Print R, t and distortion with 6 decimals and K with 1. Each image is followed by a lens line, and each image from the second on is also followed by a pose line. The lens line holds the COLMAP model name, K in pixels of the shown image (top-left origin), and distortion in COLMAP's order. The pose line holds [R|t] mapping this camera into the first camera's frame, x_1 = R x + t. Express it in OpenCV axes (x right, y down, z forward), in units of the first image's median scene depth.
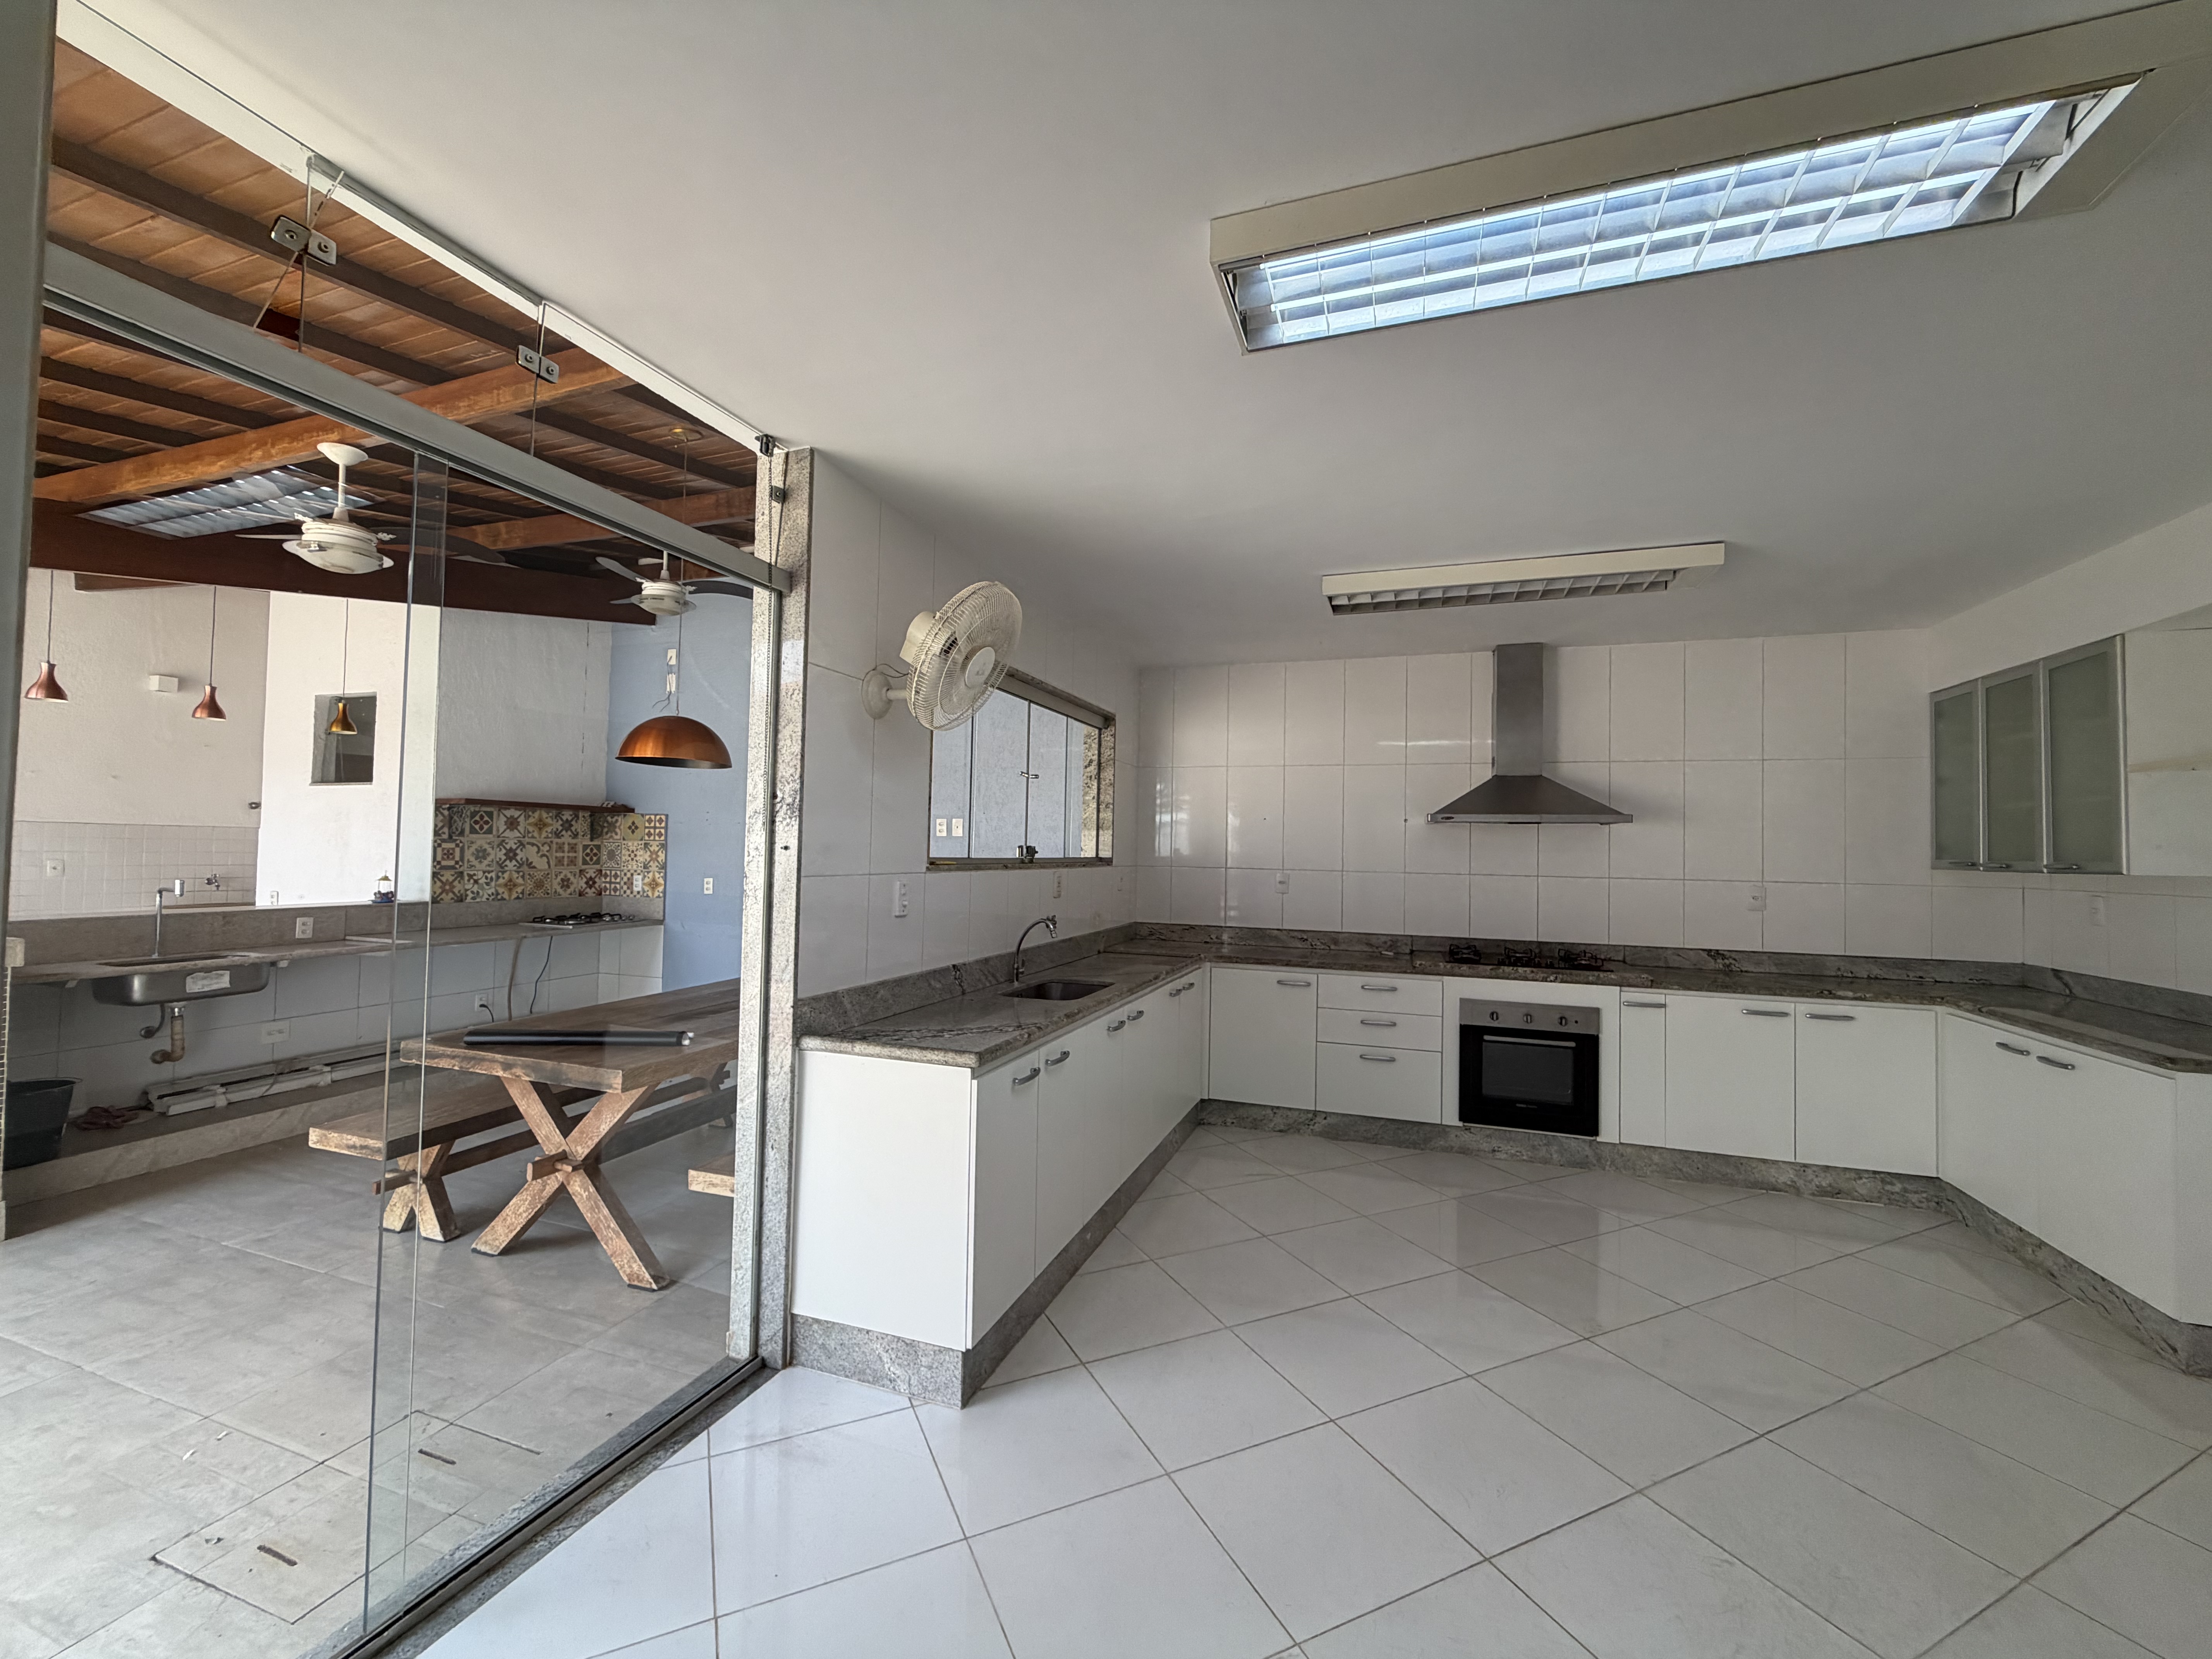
lens RADIAL K [[882.7, 0, 1101.4], [0, 882.7, 828.9], [0, 0, 1]] dist [0.000807, -0.000139]
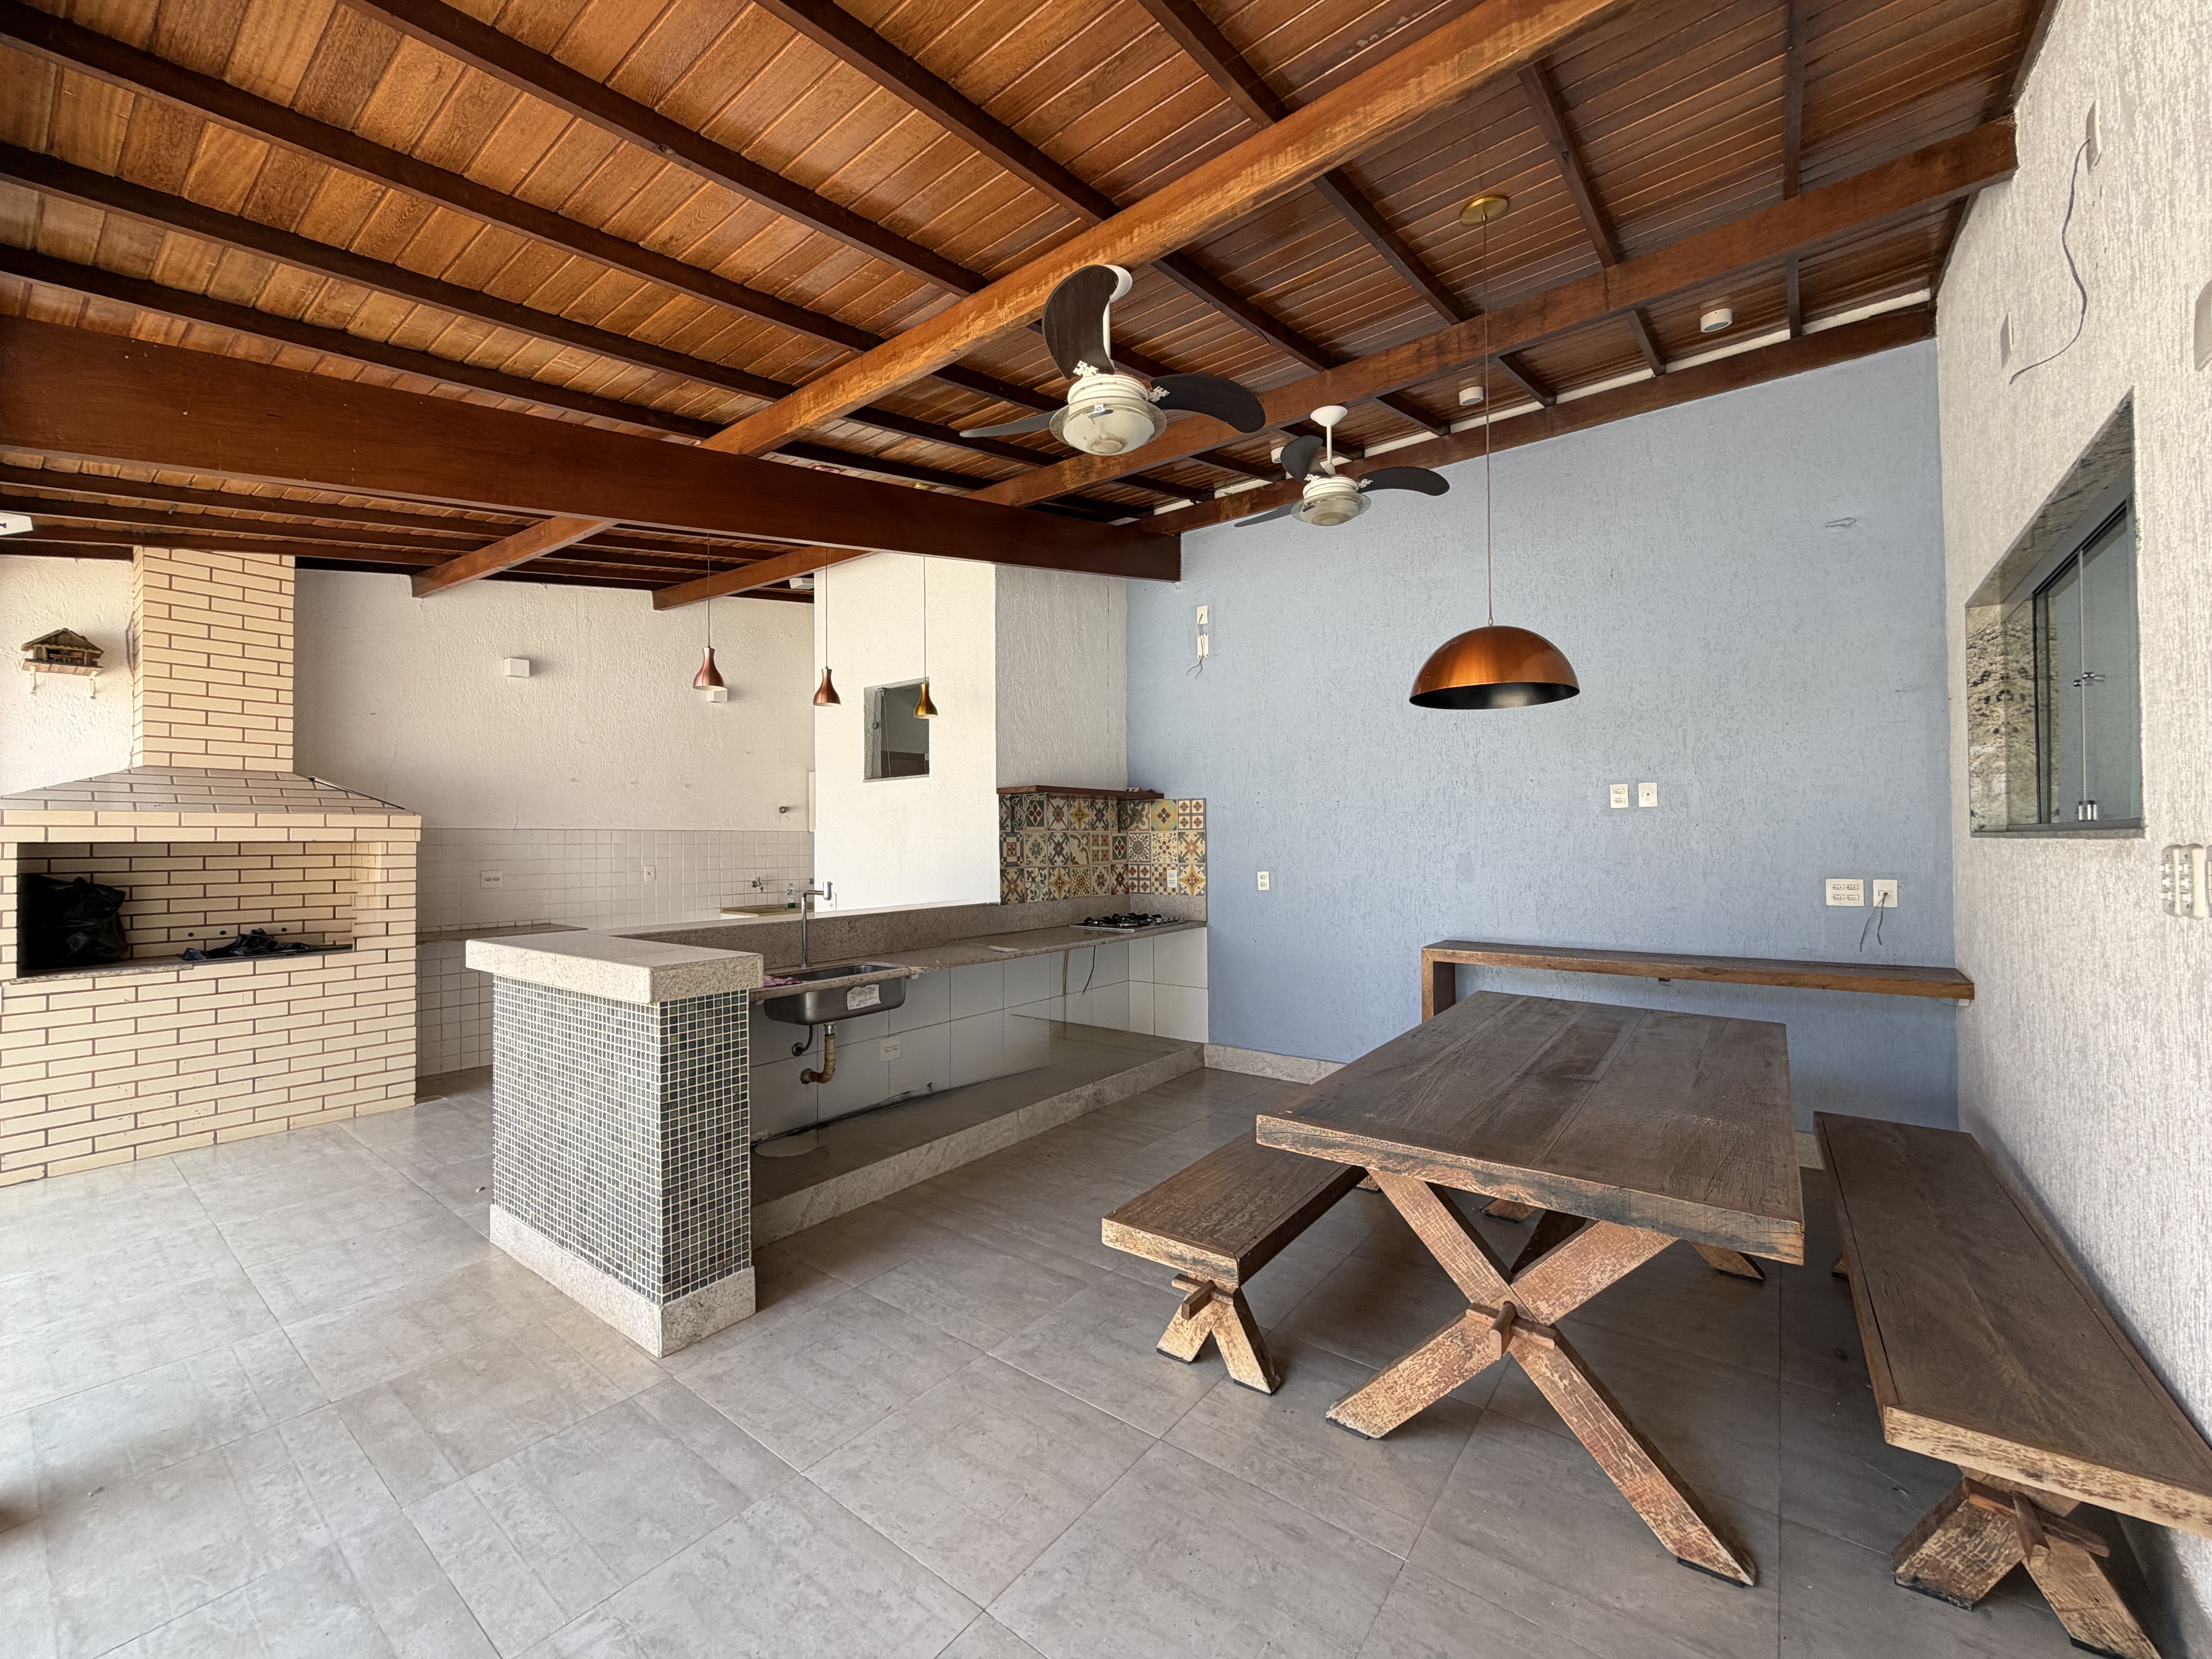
lens RADIAL K [[882.7, 0, 1107.4], [0, 882.7, 828.7], [0, 0, 1]] dist [0.000807, -0.000139]
pose [[0.951802, -0.033824, -0.304842, -0.364222], [0.036191, 0.999343, 0.002113, 0.008865], [0.304570, -0.013044, 0.952401, 0.172698]]
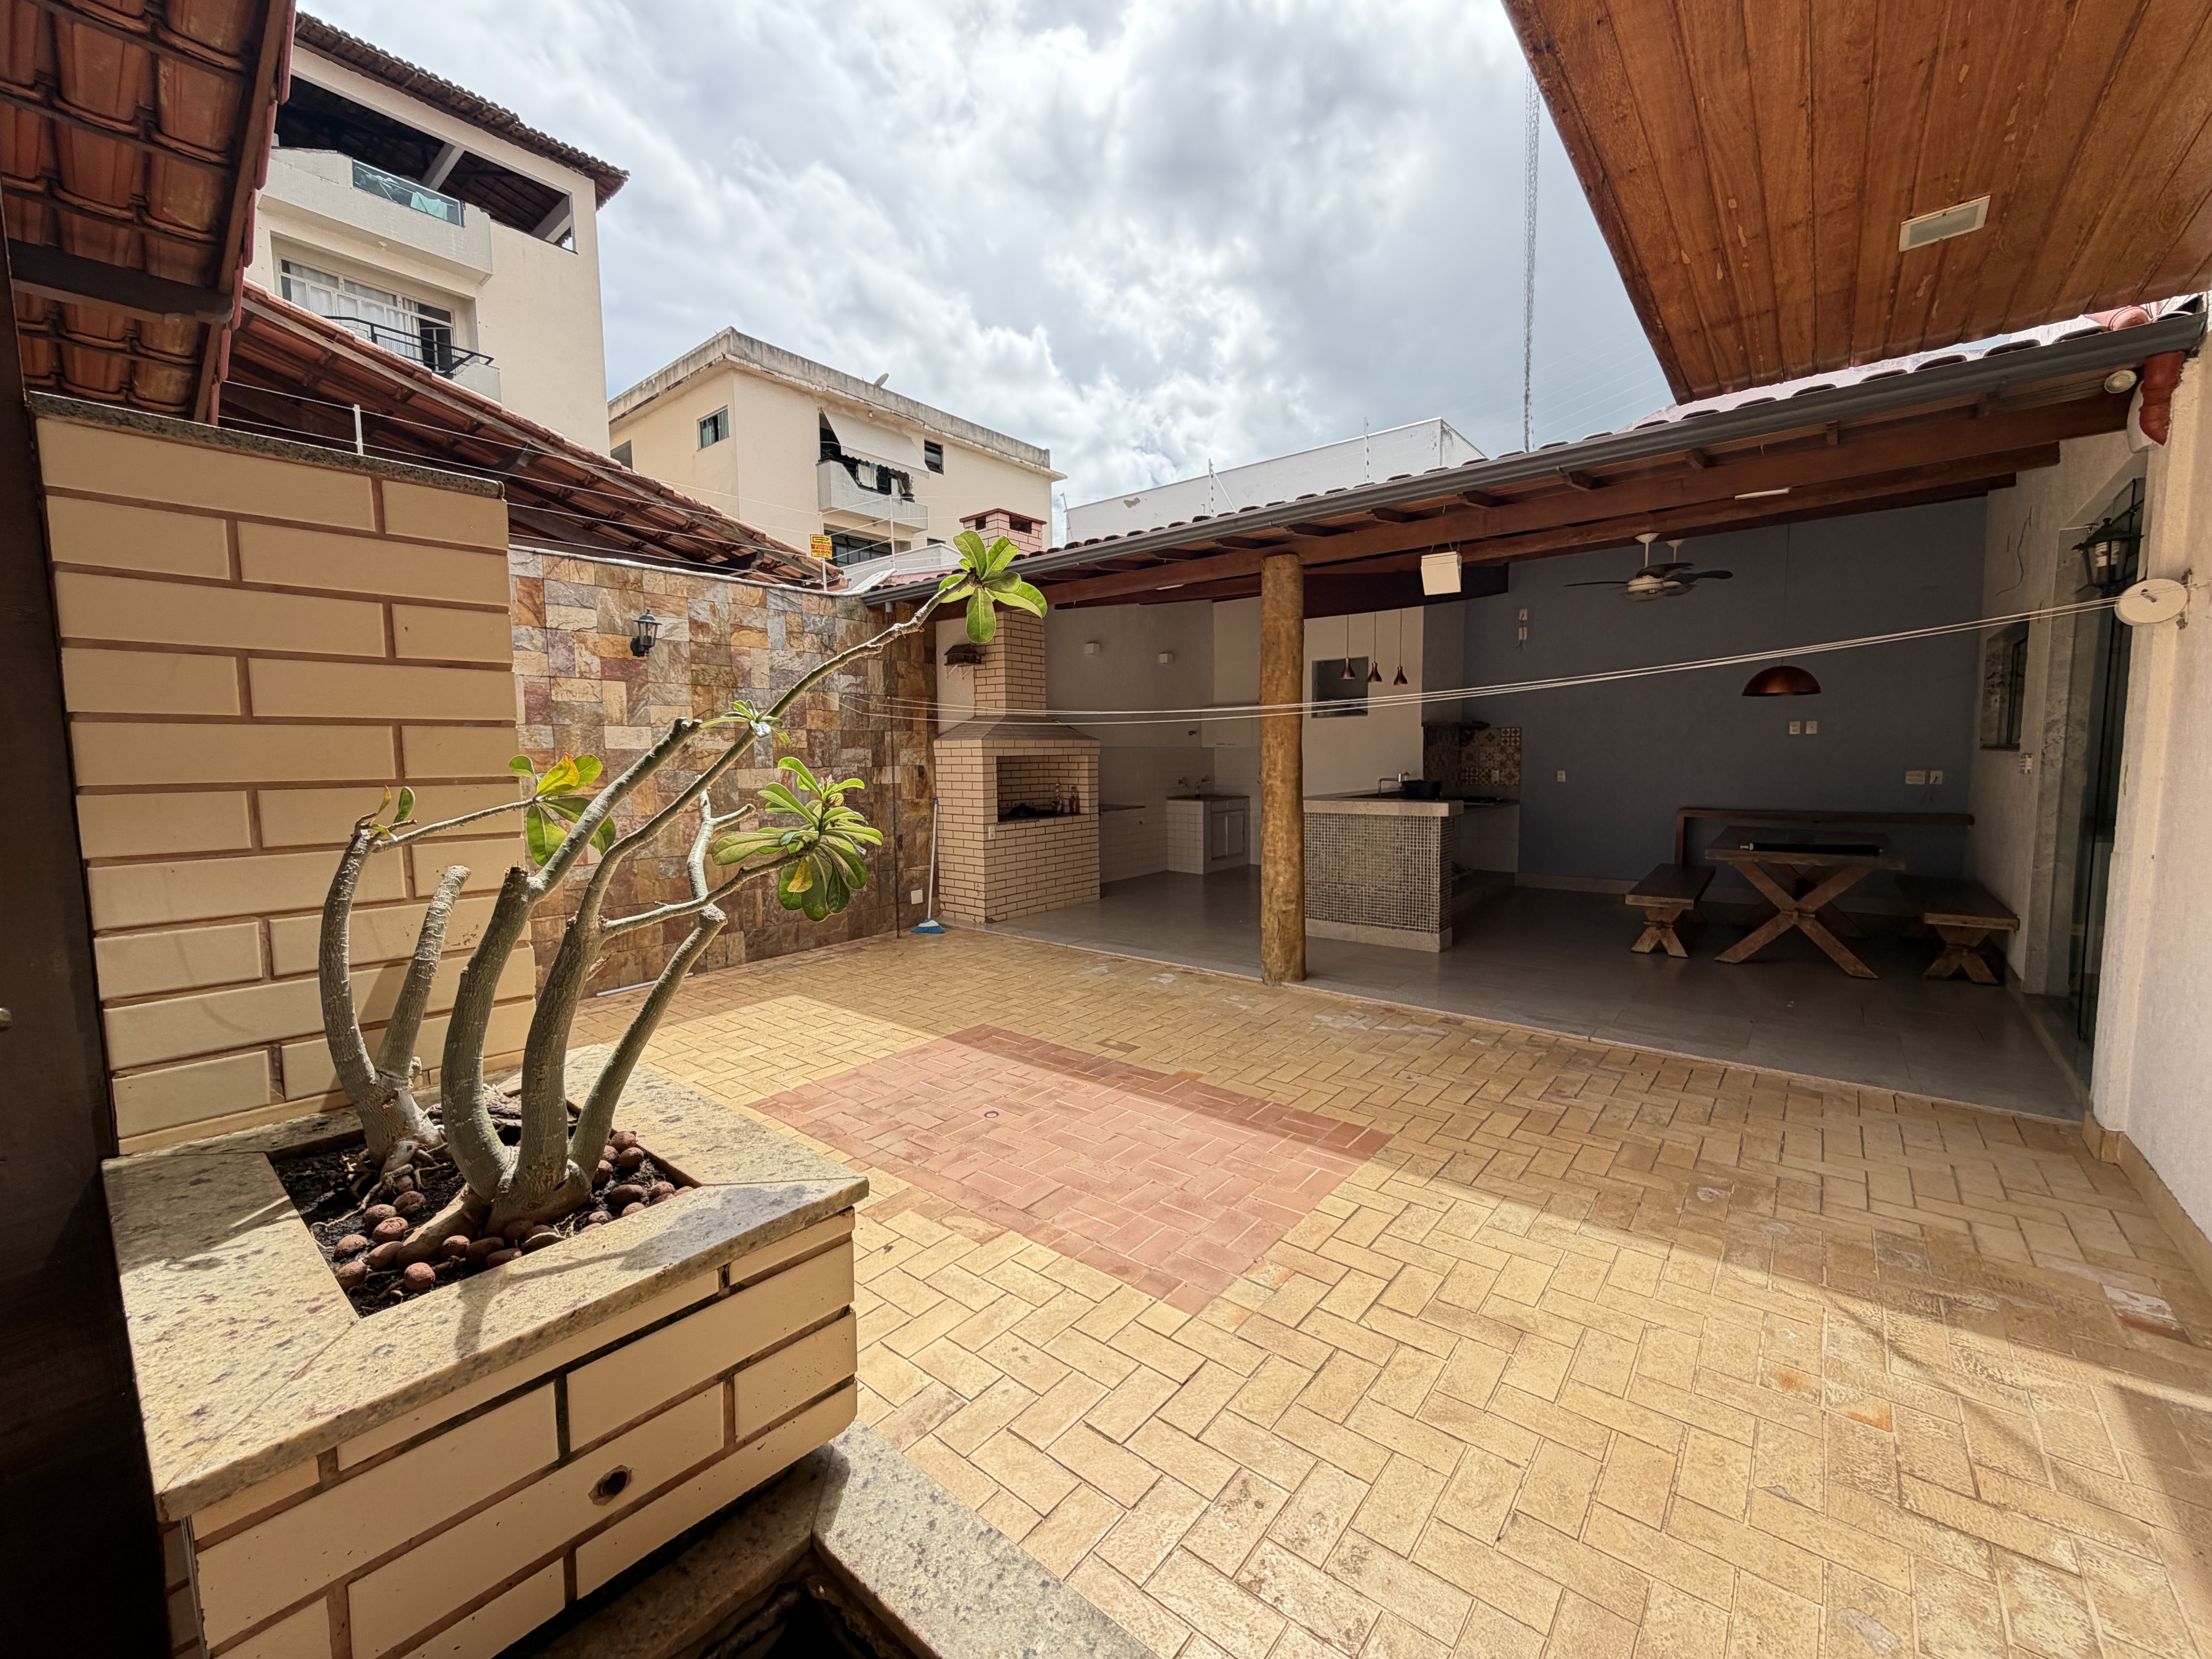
lens RADIAL K [[882.7, 0, 1107.9], [0, 882.7, 827.4], [0, 0, 1]] dist [0.000807, -0.000139]
pose [[0.942320, -0.005122, -0.334673, -0.730915], [0.040777, 0.994192, 0.099598, -0.027998], [0.332219, -0.107501, 0.937056, -0.659573]]
